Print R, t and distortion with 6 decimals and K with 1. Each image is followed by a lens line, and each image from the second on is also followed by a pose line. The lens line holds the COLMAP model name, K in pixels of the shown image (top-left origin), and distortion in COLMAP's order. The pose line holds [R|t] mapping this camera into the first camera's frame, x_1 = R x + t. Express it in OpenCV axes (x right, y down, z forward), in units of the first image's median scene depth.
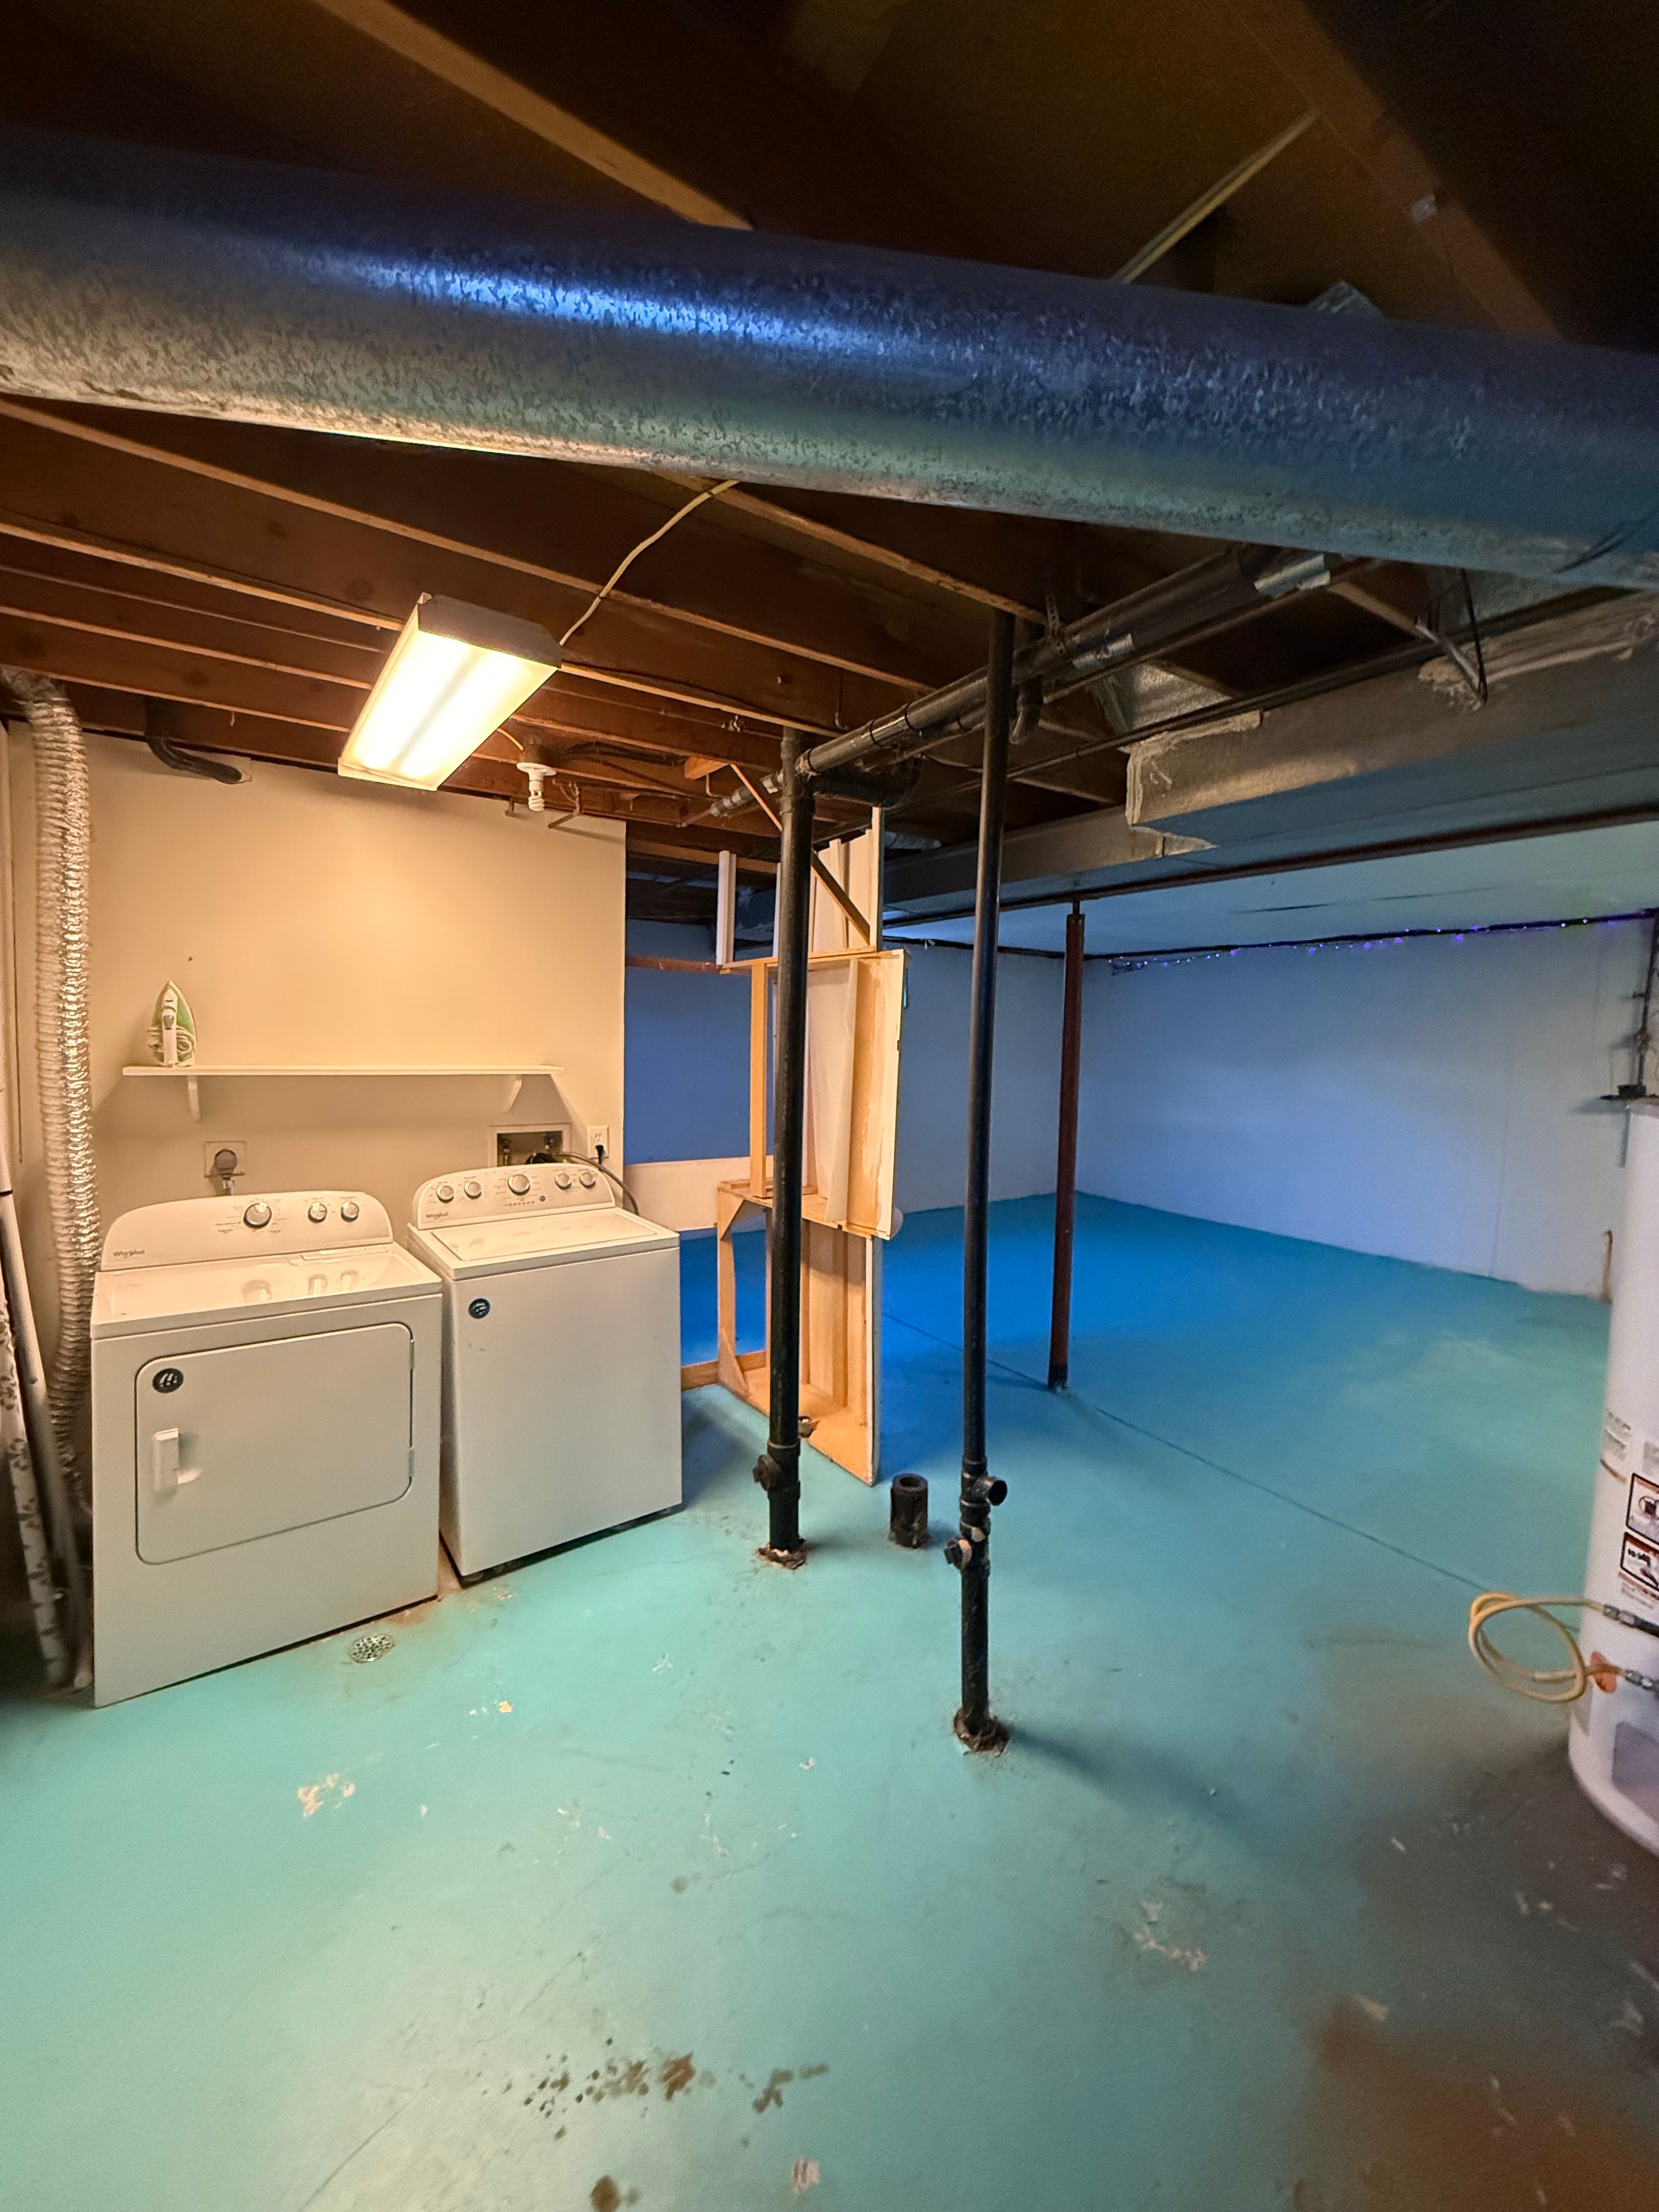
lens RADIAL K [[883.2, 0, 826.5], [0, 883.2, 1102.6], [0, 0, 1]] dist [-0.004141, -0.000135]
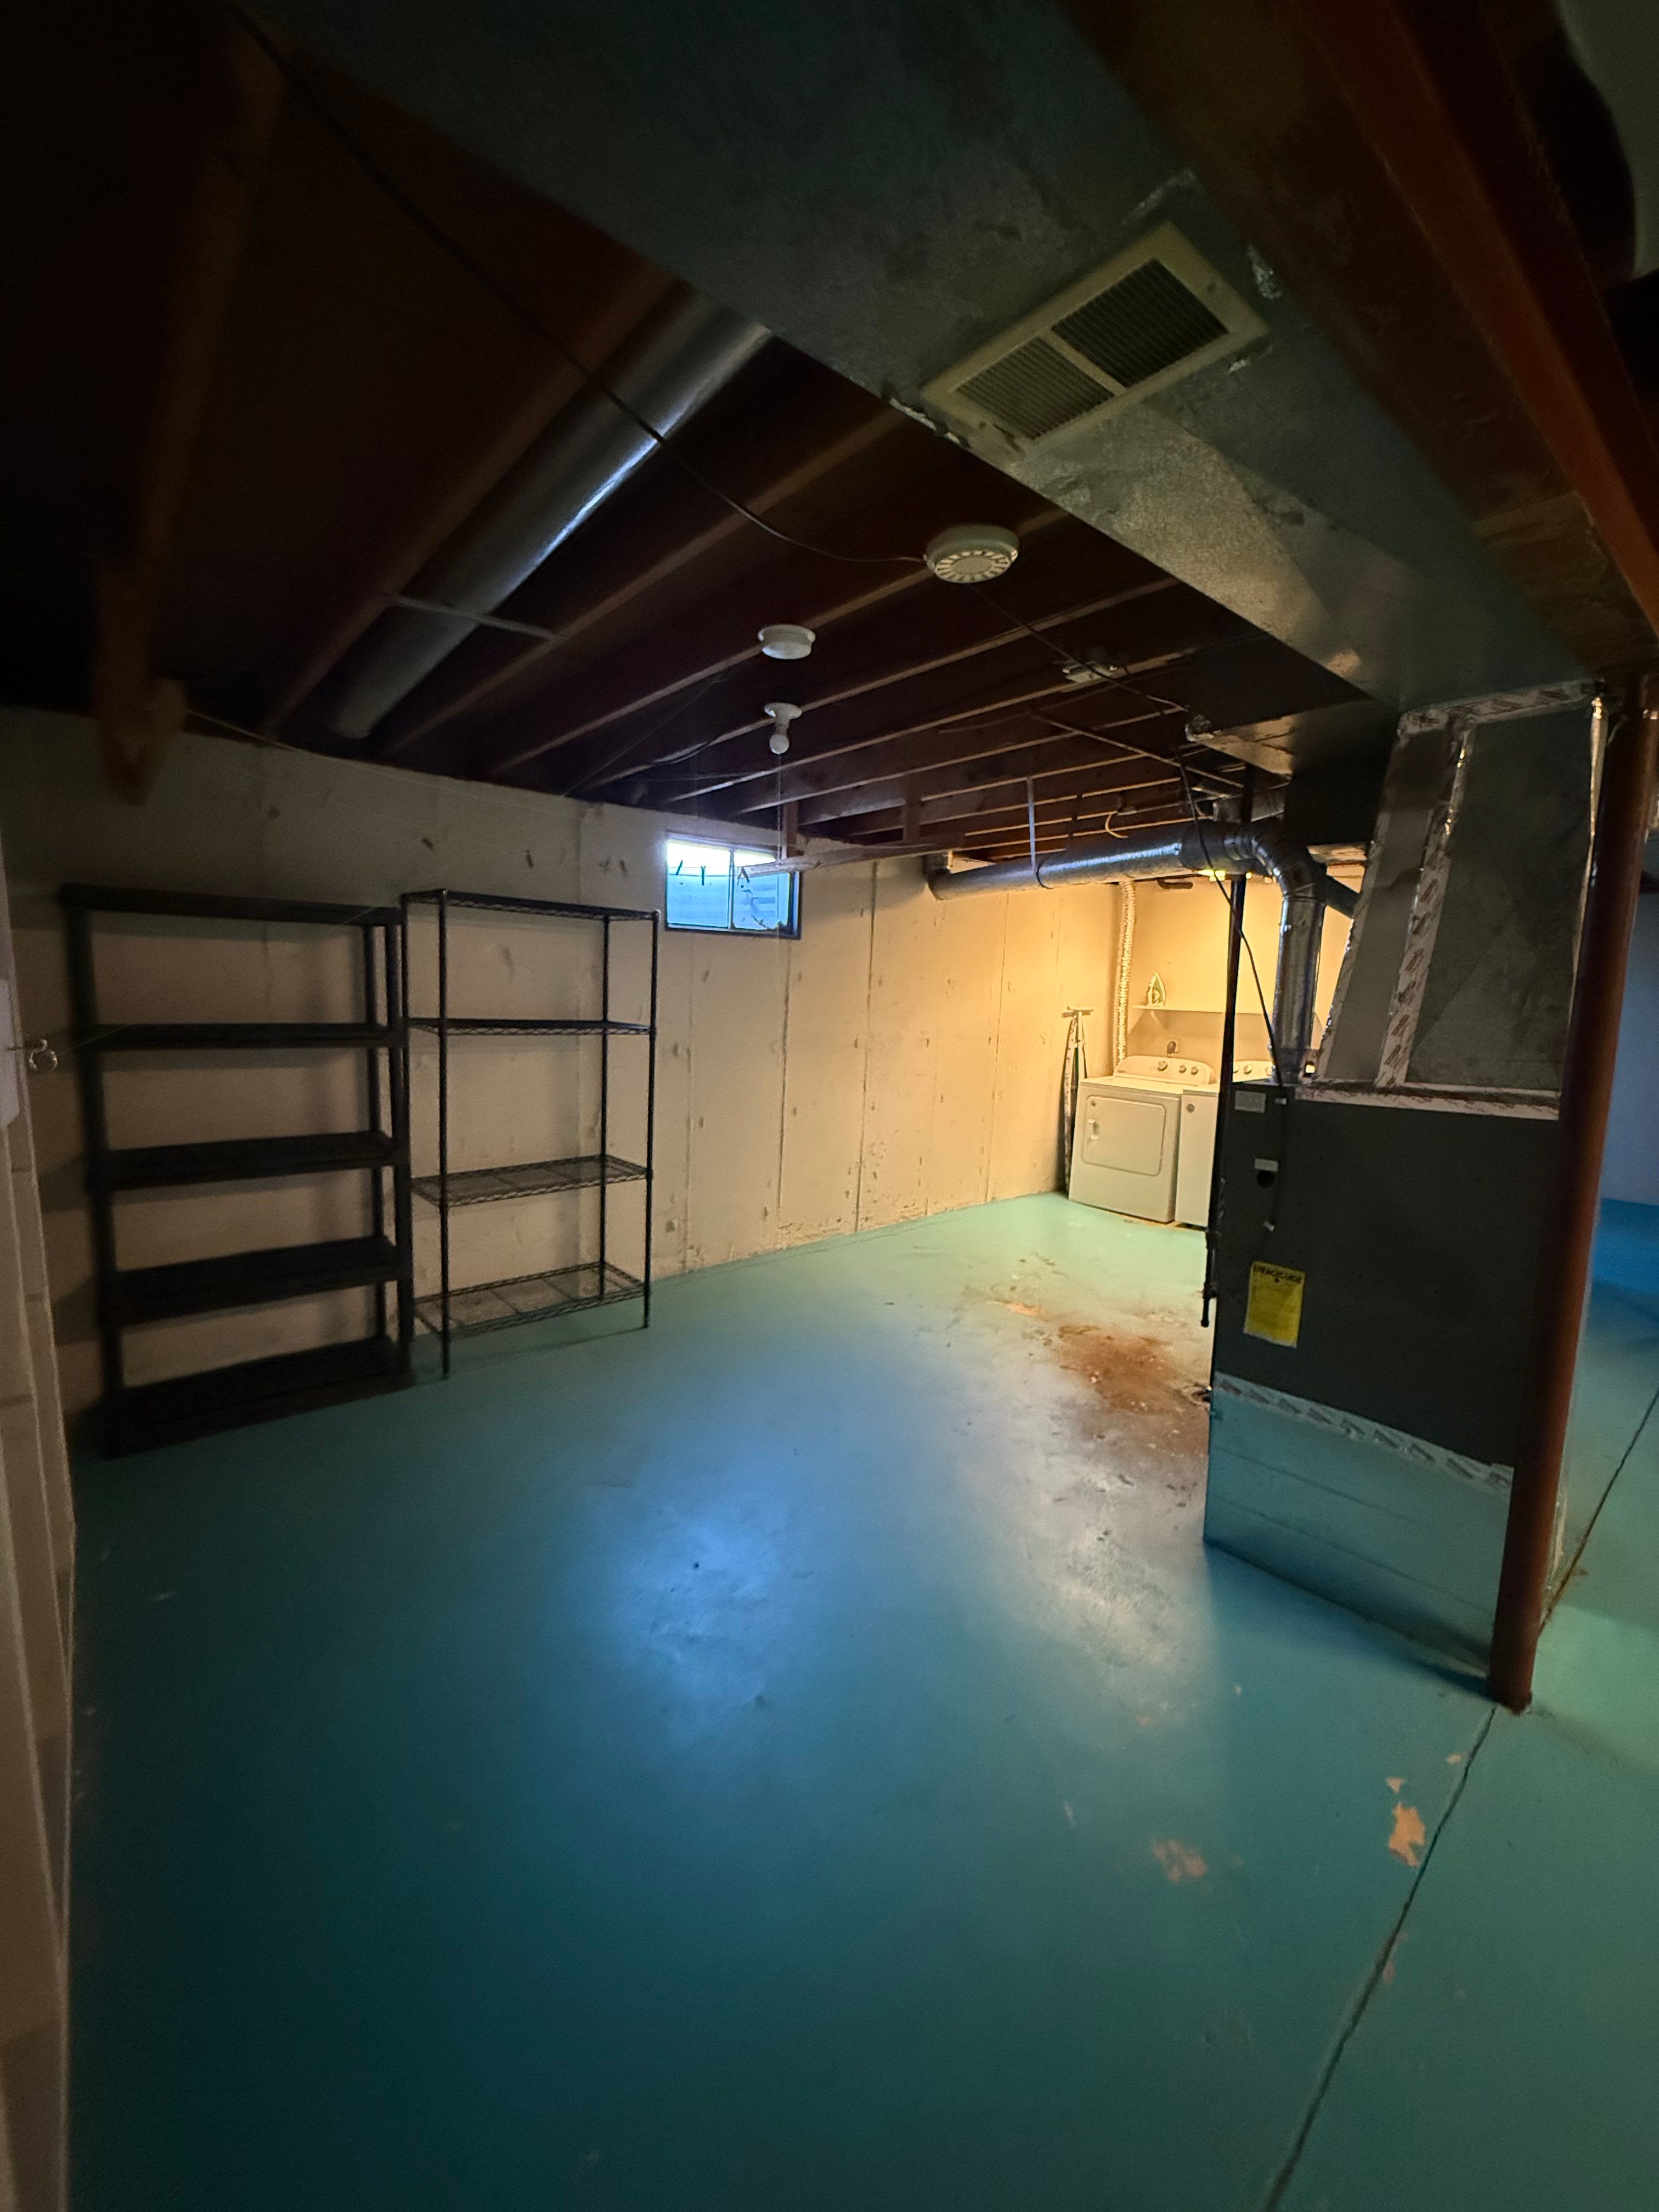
lens RADIAL K [[883.2, 0, 826.5], [0, 883.2, 1102.6], [0, 0, 1]] dist [-0.004141, -0.000135]
pose [[0.110224, 0.110165, -0.987783, 1.134994], [-0.103294, 0.989726, 0.098855, 0.053417], [0.988525, 0.091136, 0.120471, -0.151876]]
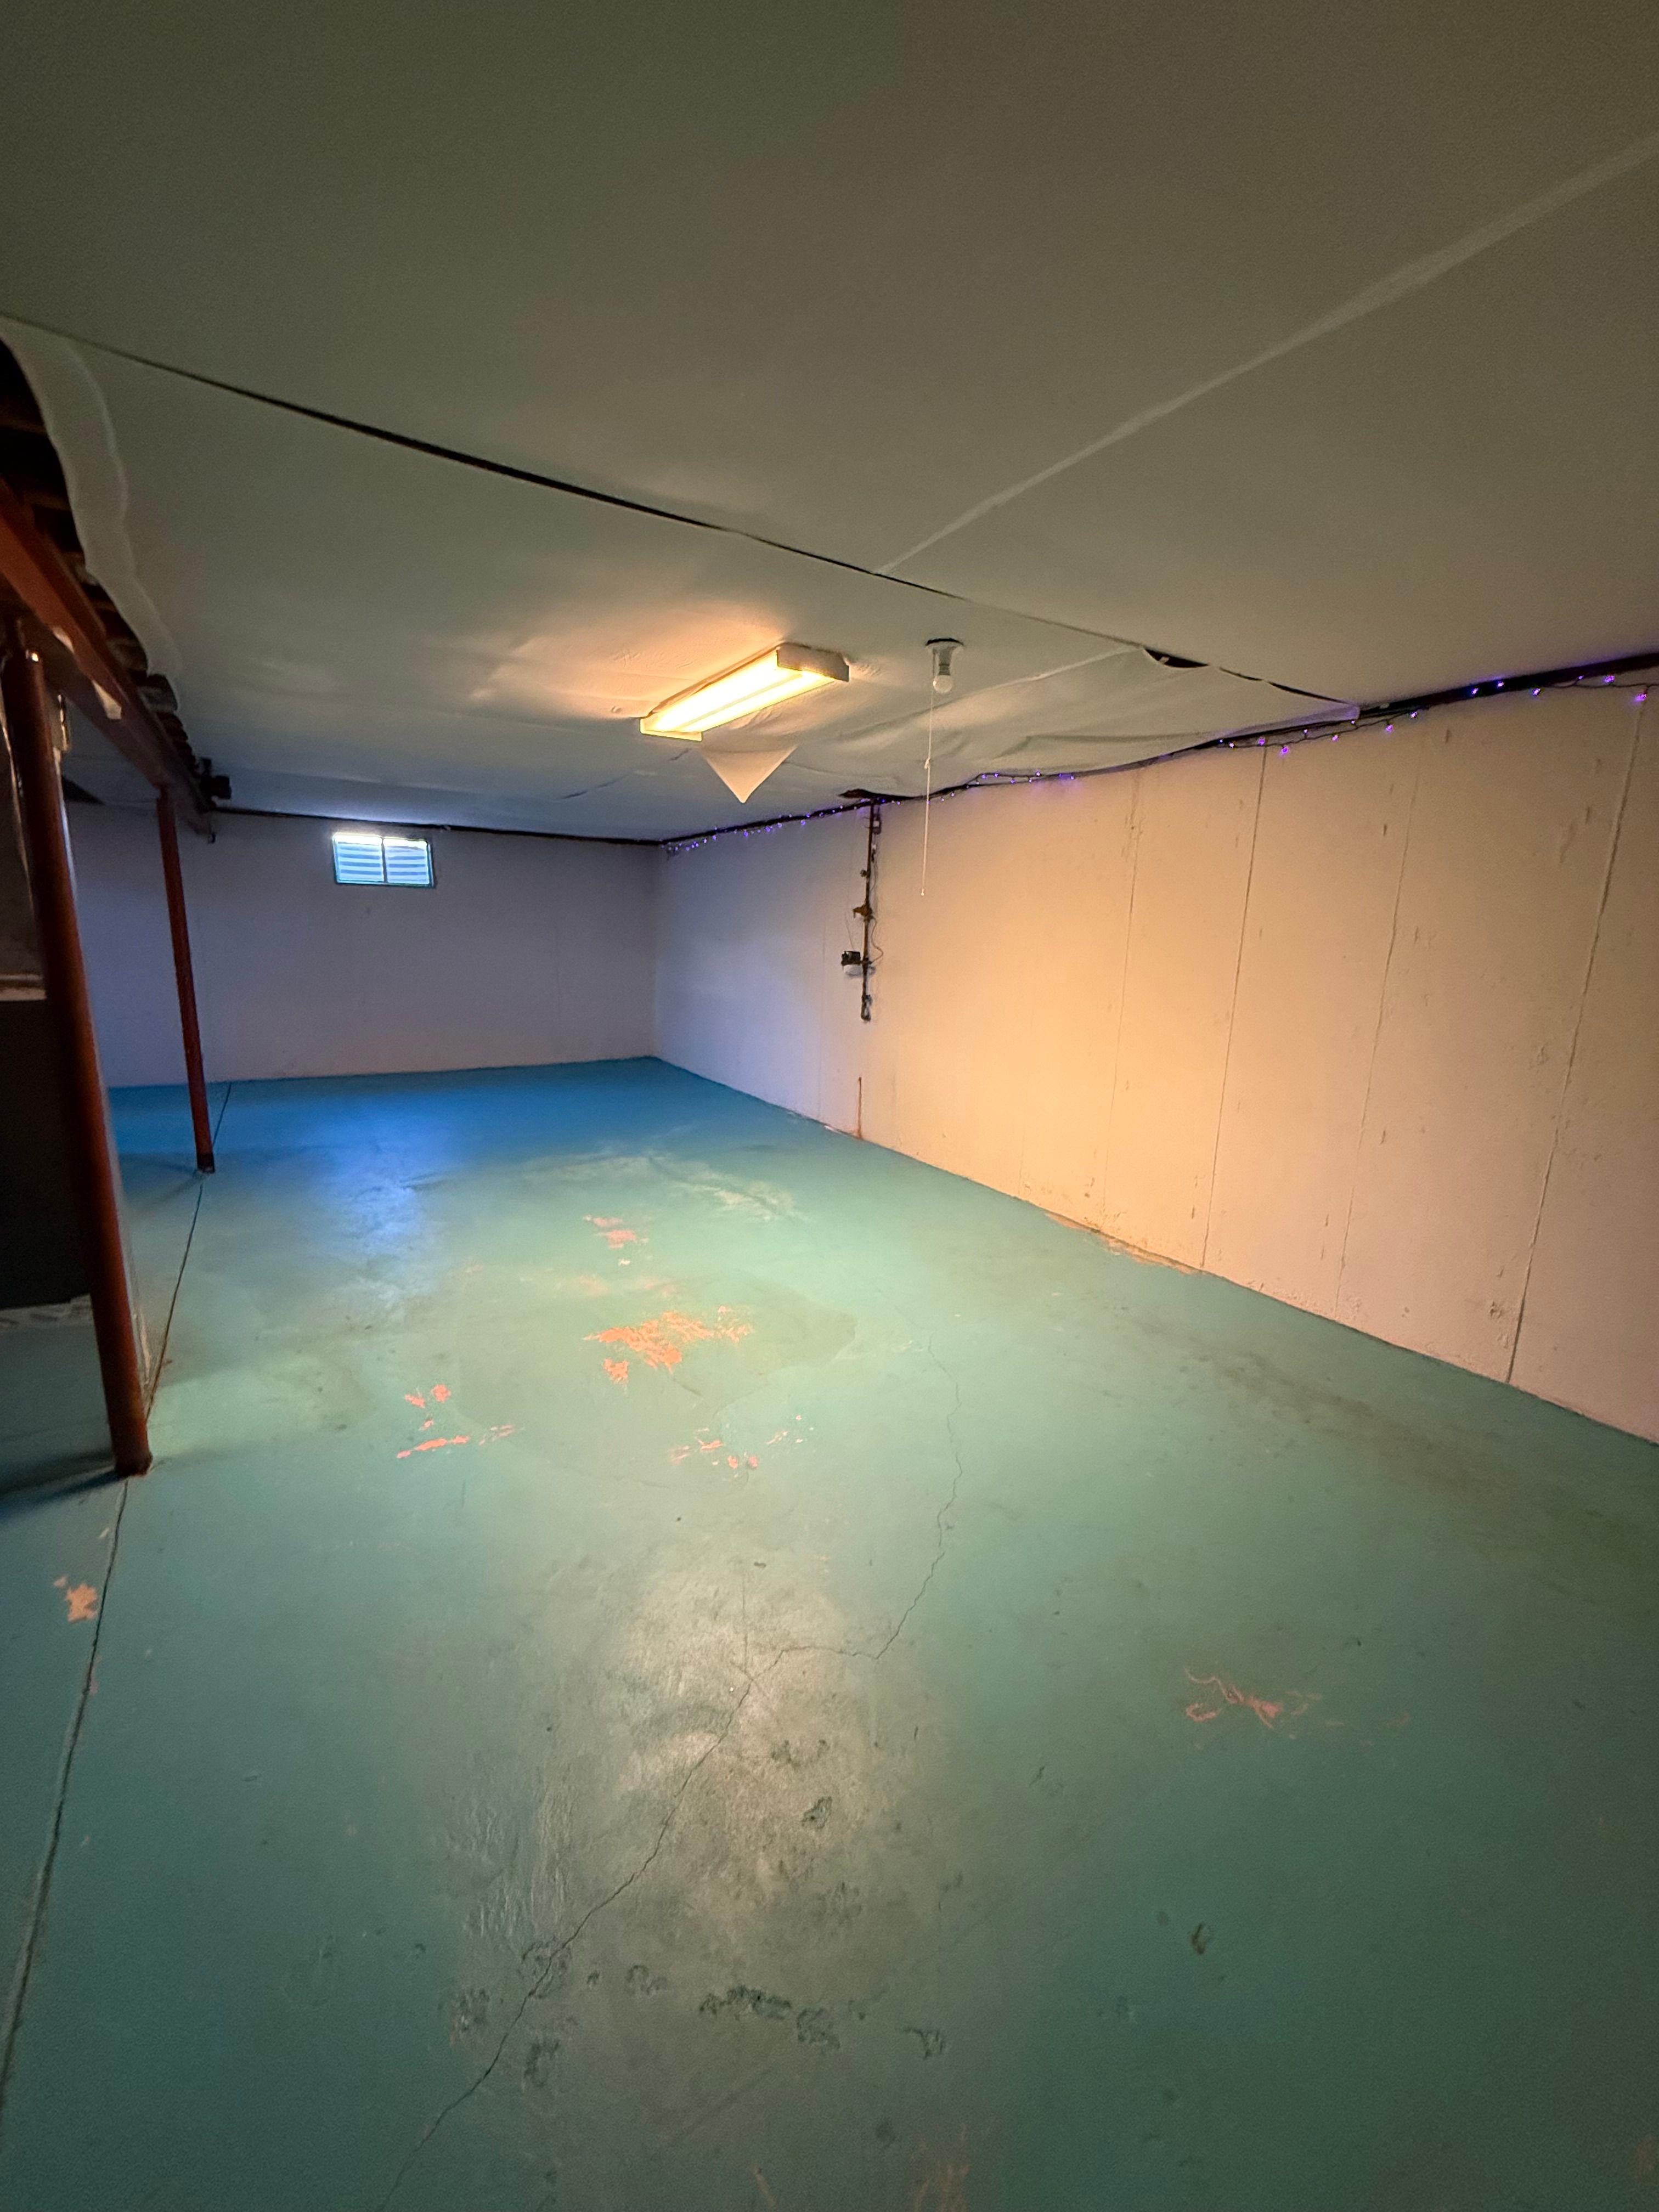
lens RADIAL K [[883.2, 0, 826.5], [0, 883.2, 1102.6], [0, 0, 1]] dist [-0.004141, -0.000135]
pose [[0.998770, 0.021015, -0.044911, 1.240805], [-0.015852, 0.993539, 0.112383, 0.064854], [0.046983, -0.111533, 0.992650, -0.251337]]
